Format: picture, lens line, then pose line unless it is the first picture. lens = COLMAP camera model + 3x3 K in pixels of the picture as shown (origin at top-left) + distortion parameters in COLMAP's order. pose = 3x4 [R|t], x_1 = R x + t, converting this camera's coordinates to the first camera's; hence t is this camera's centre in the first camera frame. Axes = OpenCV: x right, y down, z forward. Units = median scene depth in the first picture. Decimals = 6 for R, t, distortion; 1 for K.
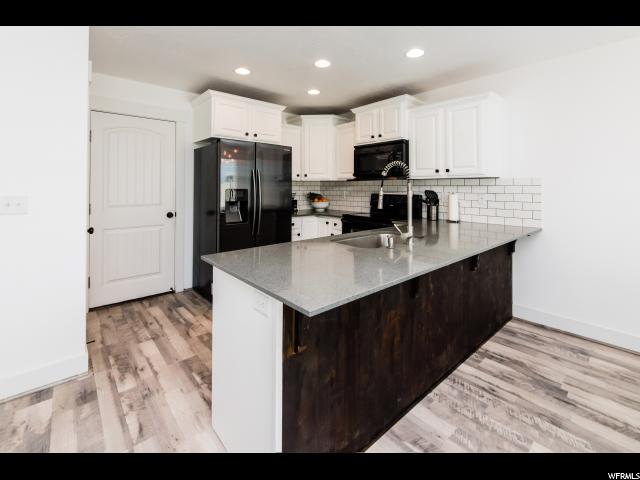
lens RADIAL K [[225.7, 0, 322.1], [0, 225.7, 183.8], [0, 0, 1]] dist [-0.013966, 0.000083]
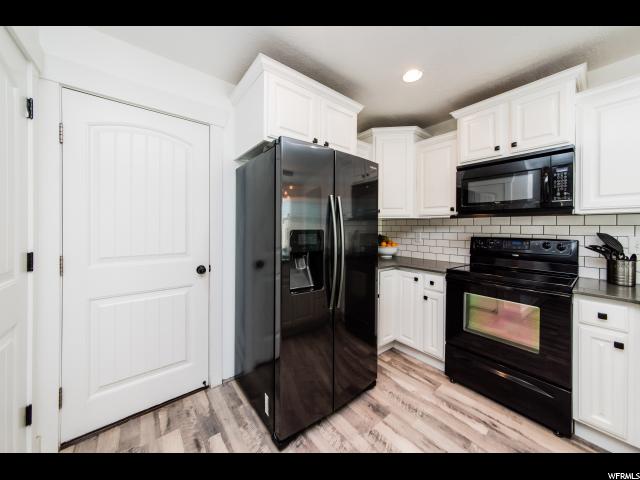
lens RADIAL K [[225.7, 0, 318.1], [0, 225.7, 226.9], [0, 0, 1]] dist [0.000894, 0.000246]
pose [[0.986028, 0.002802, -0.166554, -0.179539], [-0.000744, 0.999923, 0.012420, 0.006146], [0.166576, -0.012122, 0.985954, 0.310207]]
